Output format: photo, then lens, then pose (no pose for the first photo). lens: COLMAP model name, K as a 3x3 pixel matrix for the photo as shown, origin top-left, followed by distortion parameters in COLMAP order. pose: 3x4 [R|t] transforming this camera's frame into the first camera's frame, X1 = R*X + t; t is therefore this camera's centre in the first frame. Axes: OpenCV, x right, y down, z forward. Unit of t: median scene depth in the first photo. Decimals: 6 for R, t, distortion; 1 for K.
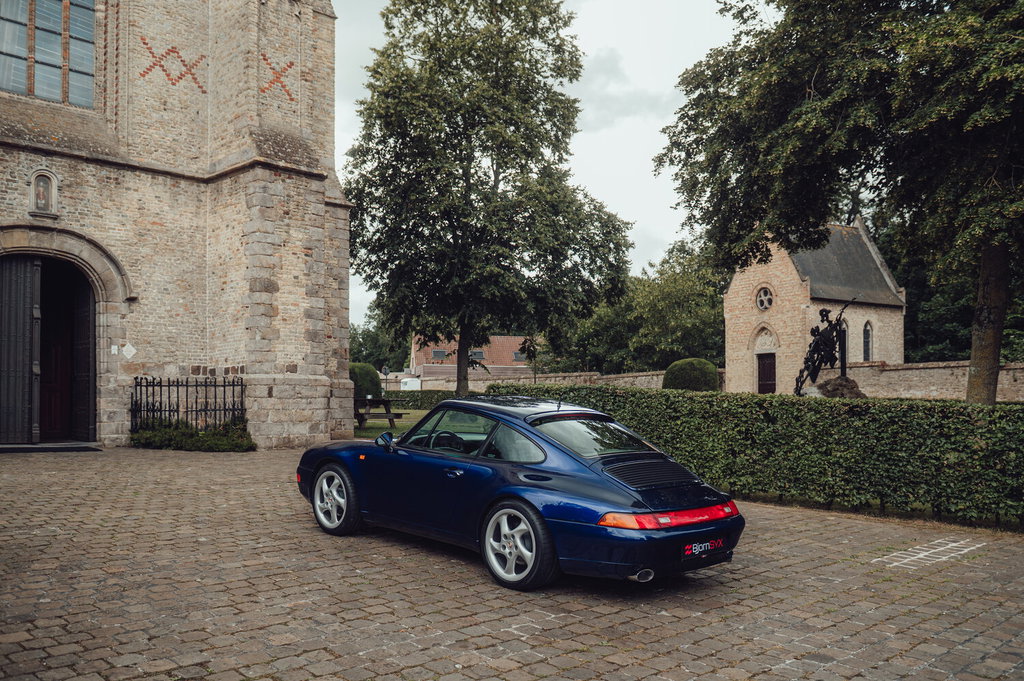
lens RADIAL K [[973.2, 0, 499.5], [0, 973.2, 381.9], [0, 0, 1]] dist [-0.017968, 0.000000]
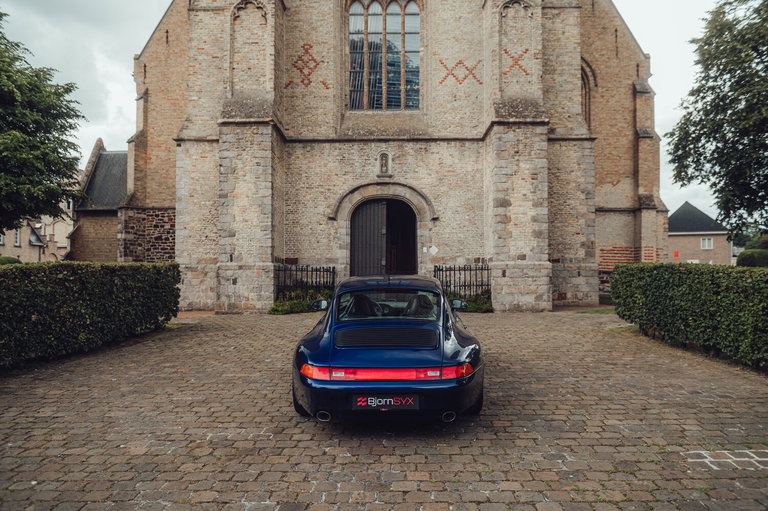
lens RADIAL K [[607.5, 0, 356.5], [0, 607.5, 272.9], [0, 0, 1]] dist [-0.031502, -0.000347]
pose [[0.679166, -0.016261, -0.733804, 0.265294], [0.022490, 0.999746, -0.001339, 0.005203], [0.733640, -0.015594, 0.679359, 0.176037]]
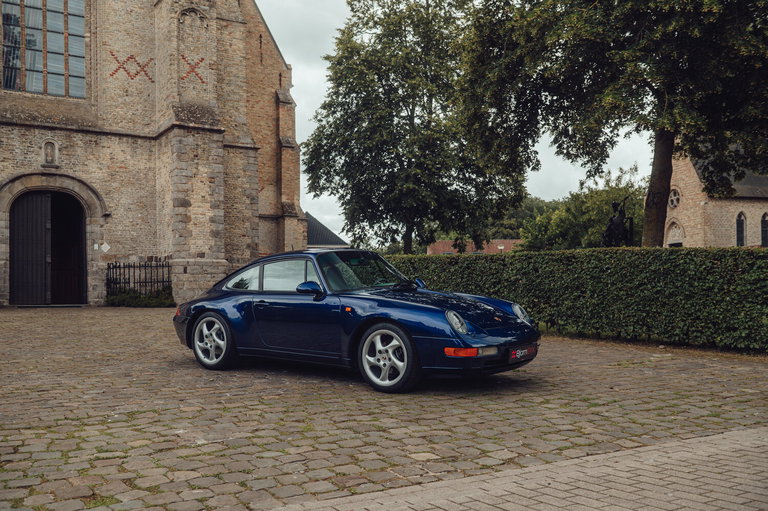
lens RADIAL K [[801.7, 0, 373.5], [0, 801.7, 284.1], [0, 0, 1]] dist [0.002432, 0.000000]
pose [[0.974583, -0.025400, -0.222583, 0.314536], [0.025294, 0.999675, -0.003325, 0.040513], [0.222595, -0.002389, 0.974908, -0.180647]]
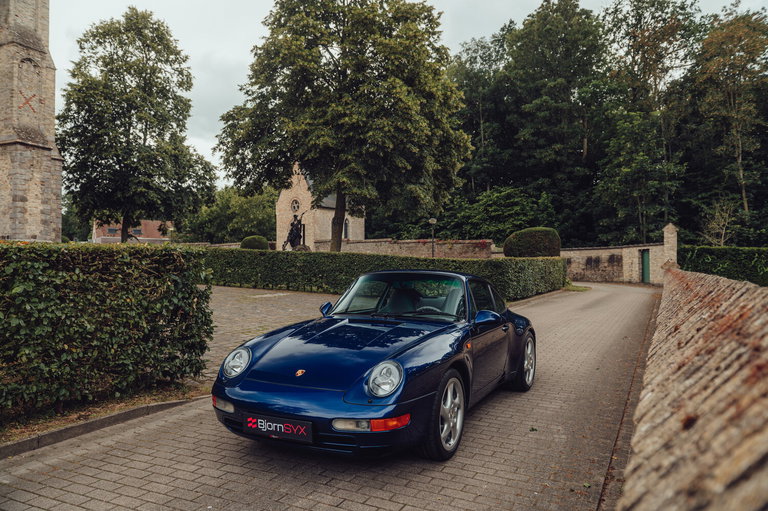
lens RADIAL K [[596.1, 0, 409.5], [0, 596.1, 255.7], [0, 0, 1]] dist [-0.025742, -0.013350]
pose [[0.920359, 0.003925, 0.391056, 0.042534], [-0.007463, 0.999944, 0.007527, 0.011511], [-0.391004, -0.009846, 0.920336, -0.505884]]
